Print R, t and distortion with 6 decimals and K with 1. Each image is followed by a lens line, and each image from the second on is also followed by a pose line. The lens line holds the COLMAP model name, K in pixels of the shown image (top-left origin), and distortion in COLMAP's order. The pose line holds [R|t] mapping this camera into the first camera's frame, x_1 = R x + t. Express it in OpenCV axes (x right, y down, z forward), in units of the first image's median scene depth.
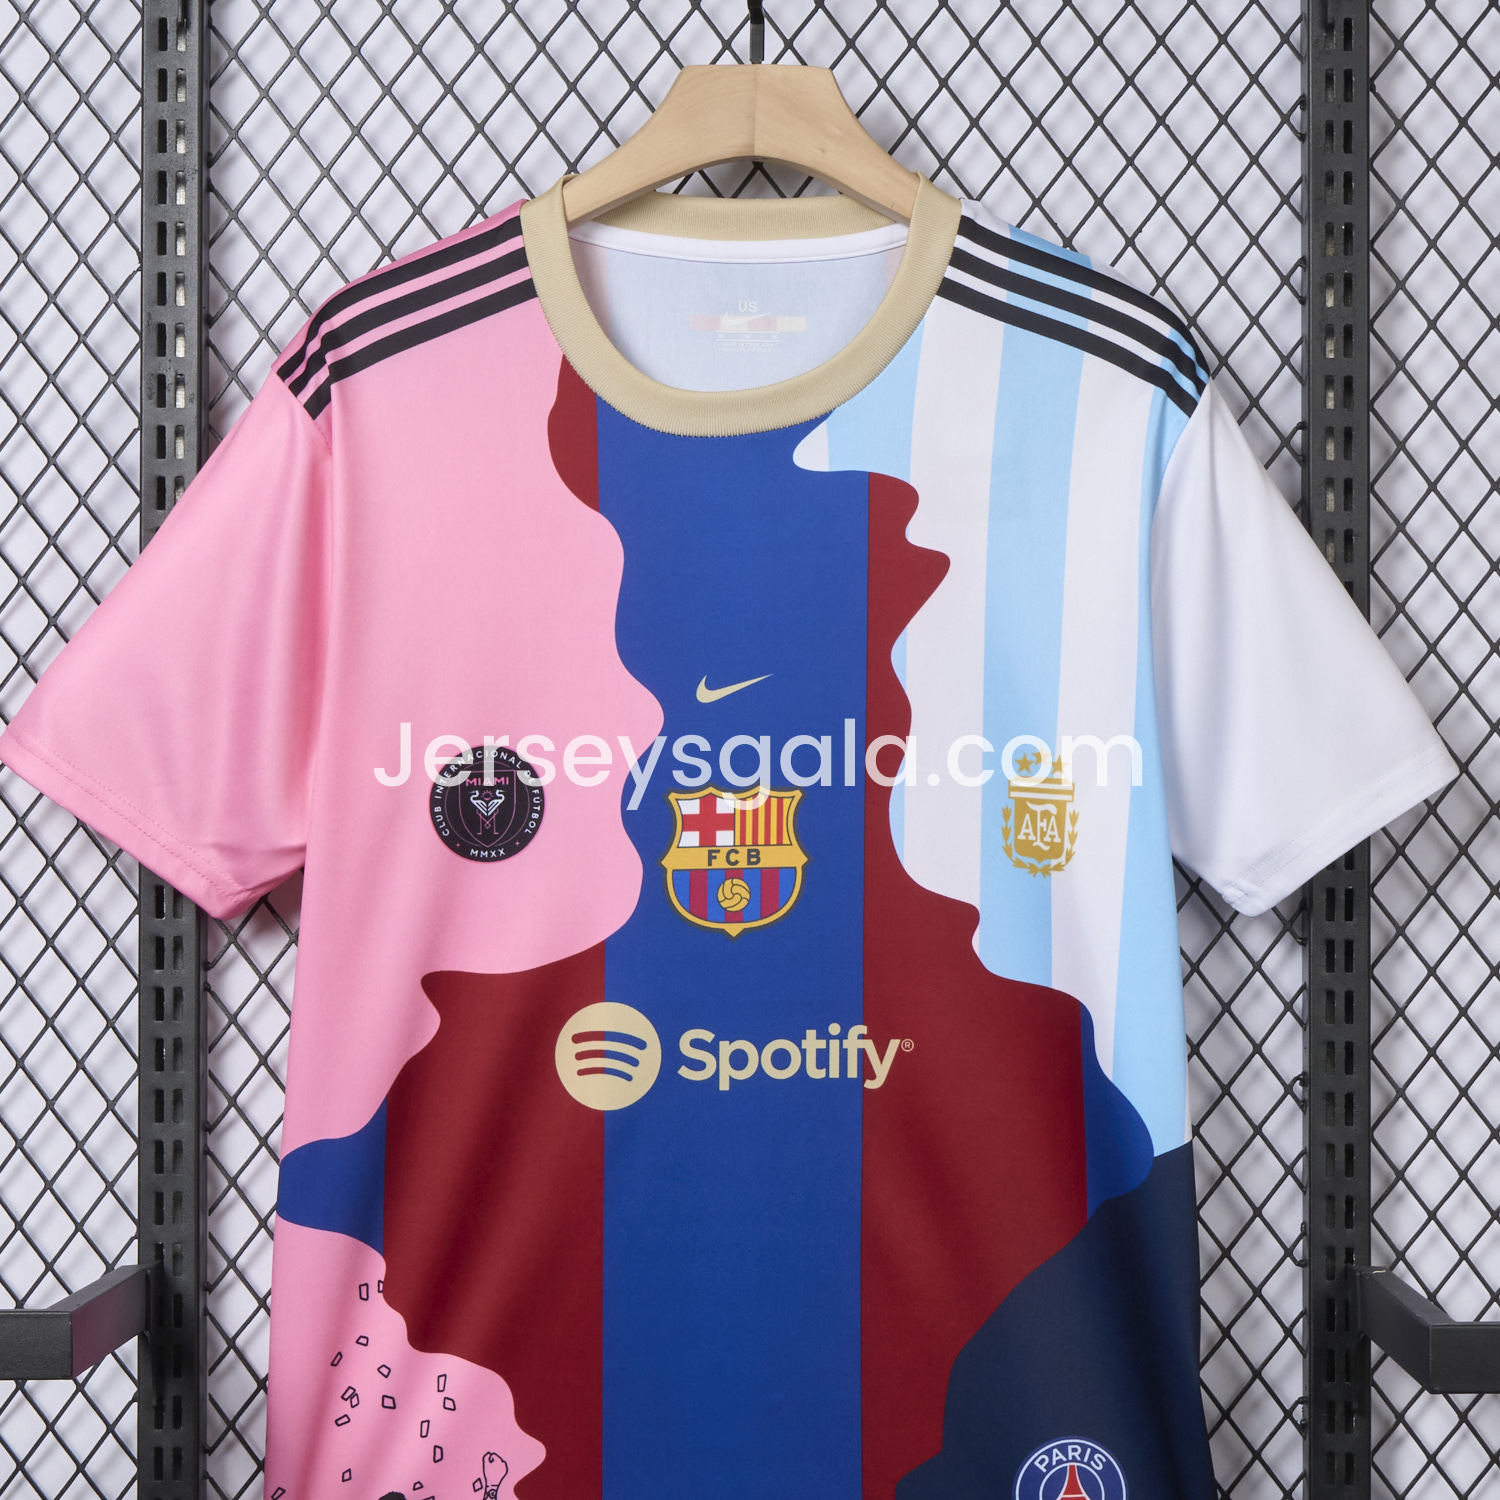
lens RADIAL K [[3823.7, 0, 750.0], [0, 3823.7, 750.0], [0, 0, 1]] dist [-0.032360, 0.039187]
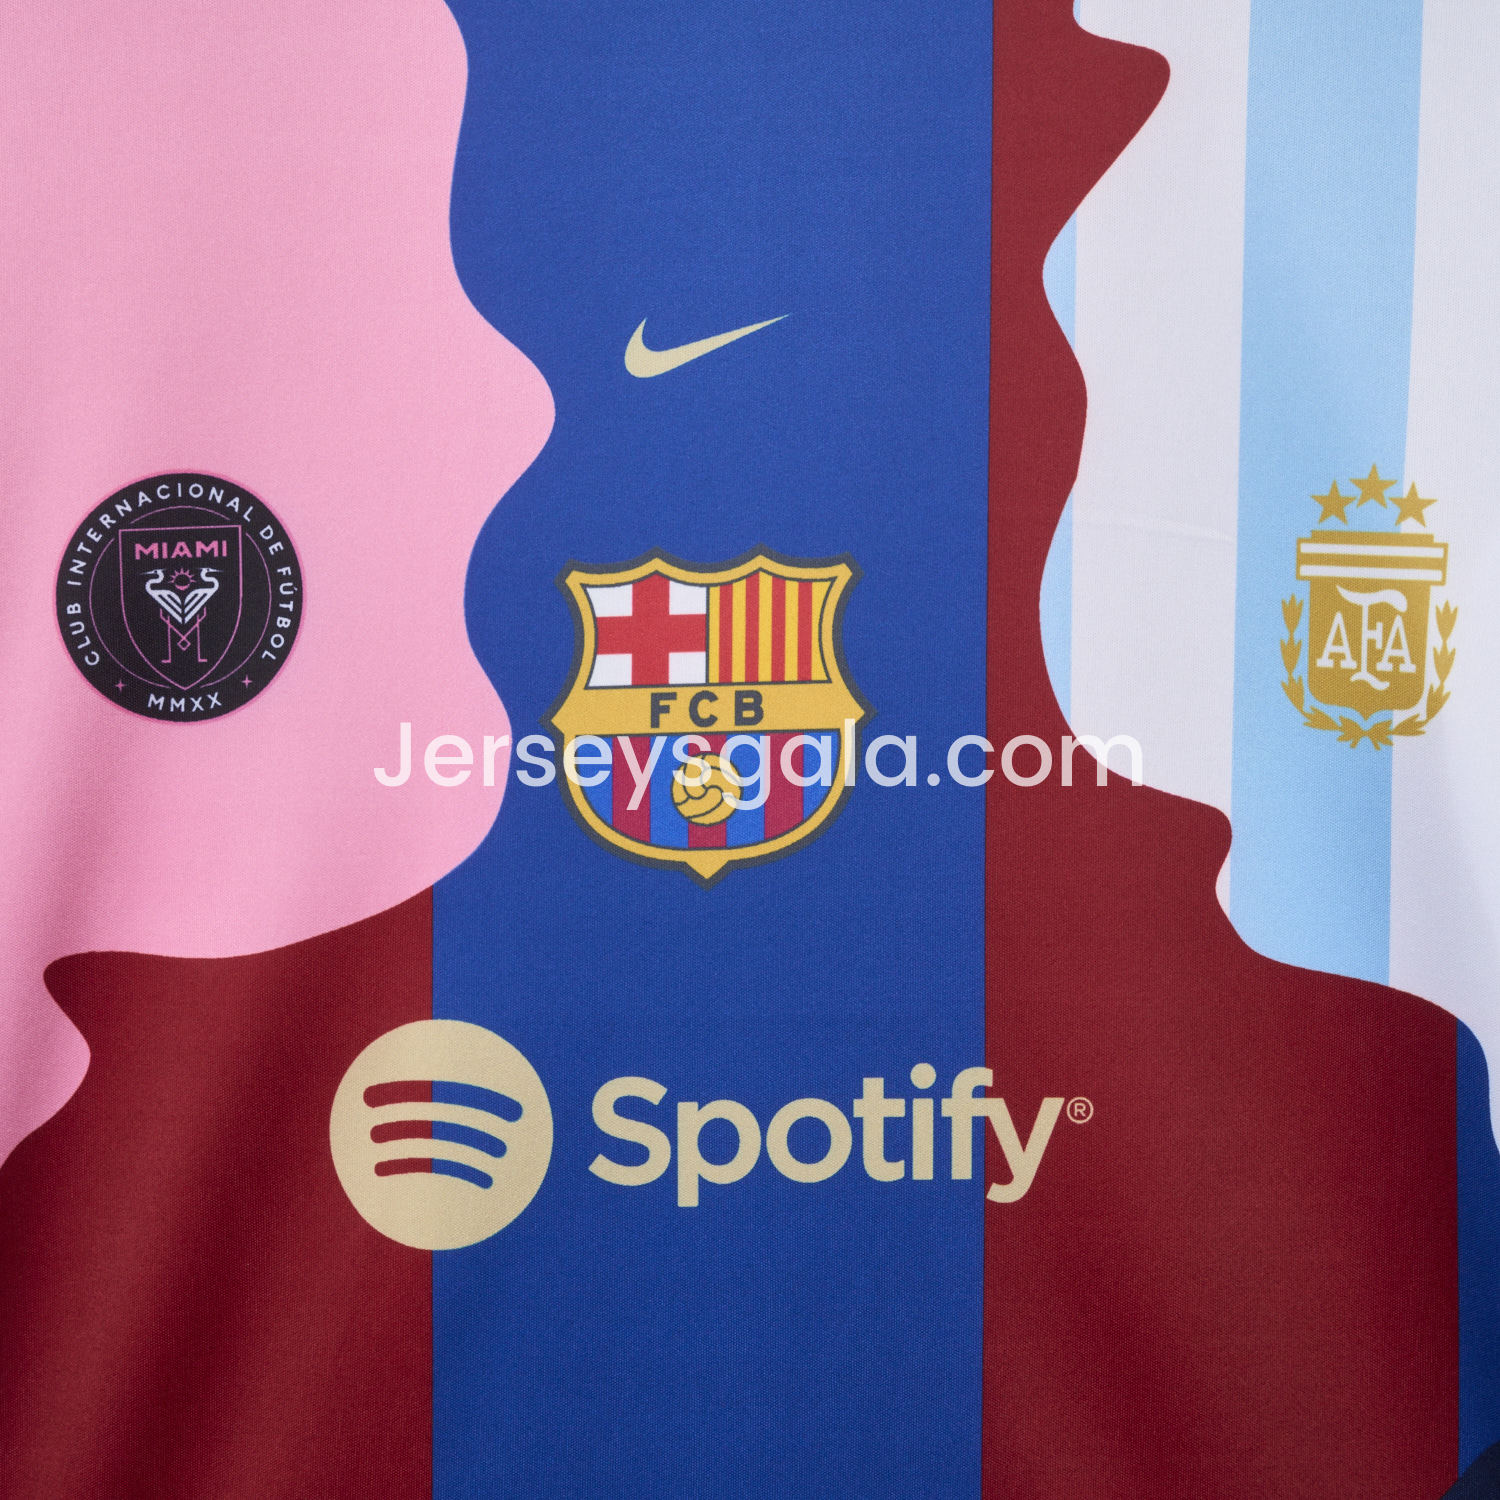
lens RADIAL K [[2687.7, 0, 750.0], [0, 2687.7, 750.0], [0, 0, 1]] dist [-0.026138, -0.010193]
pose [[0.999865, -0.003987, -0.015919, 0.006316], [0.004522, 0.999420, 0.033742, 0.022058], [0.015776, -0.033809, 0.999304, 0.672847]]
